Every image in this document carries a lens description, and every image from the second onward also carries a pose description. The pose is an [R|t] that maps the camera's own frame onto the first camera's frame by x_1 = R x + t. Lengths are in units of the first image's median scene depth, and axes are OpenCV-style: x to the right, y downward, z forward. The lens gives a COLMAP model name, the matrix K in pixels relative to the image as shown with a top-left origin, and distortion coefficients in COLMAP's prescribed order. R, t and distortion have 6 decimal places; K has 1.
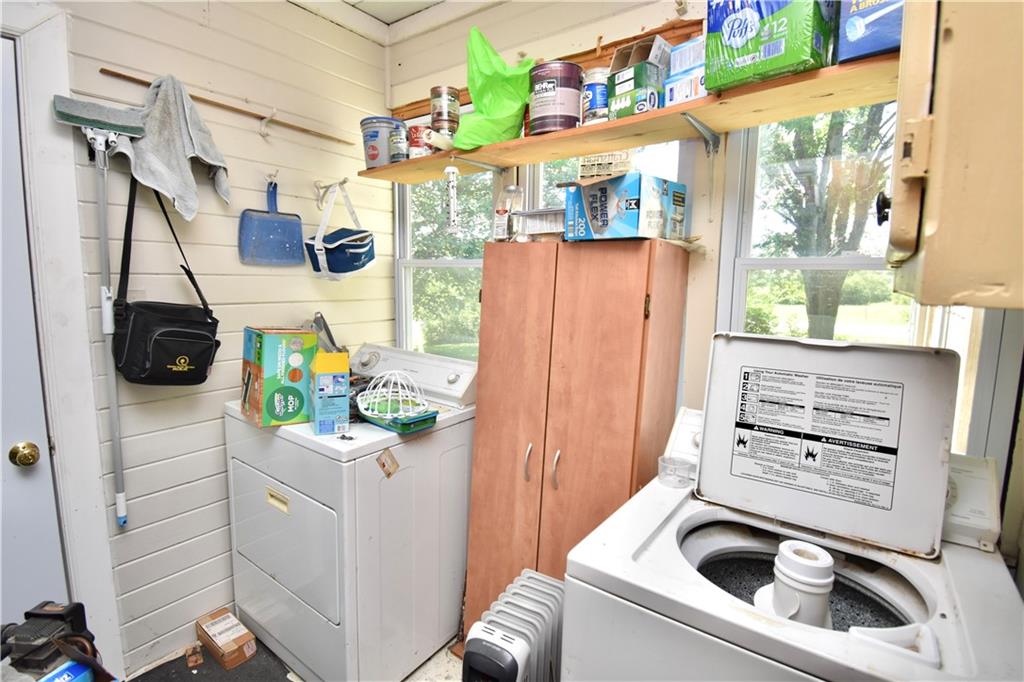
lens RADIAL K [[499.3, 0, 514.4], [0, 499.3, 335.6], [0, 0, 1]] dist [0.025154, -0.029093]
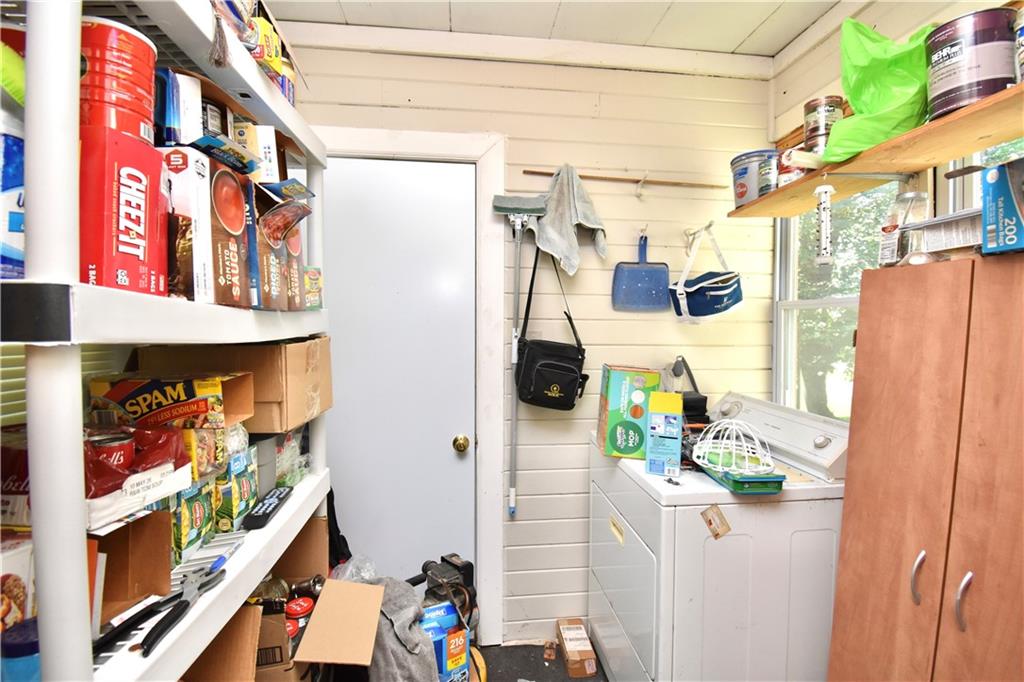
lens RADIAL K [[499.3, 0, 514.4], [0, 499.3, 335.6], [0, 0, 1]] dist [0.025154, -0.029093]
pose [[0.677799, 0.001909, -0.735244, 0.153493], [-0.084425, 0.993584, -0.075249, 0.020772], [0.730384, 0.113077, 0.673612, 0.089927]]
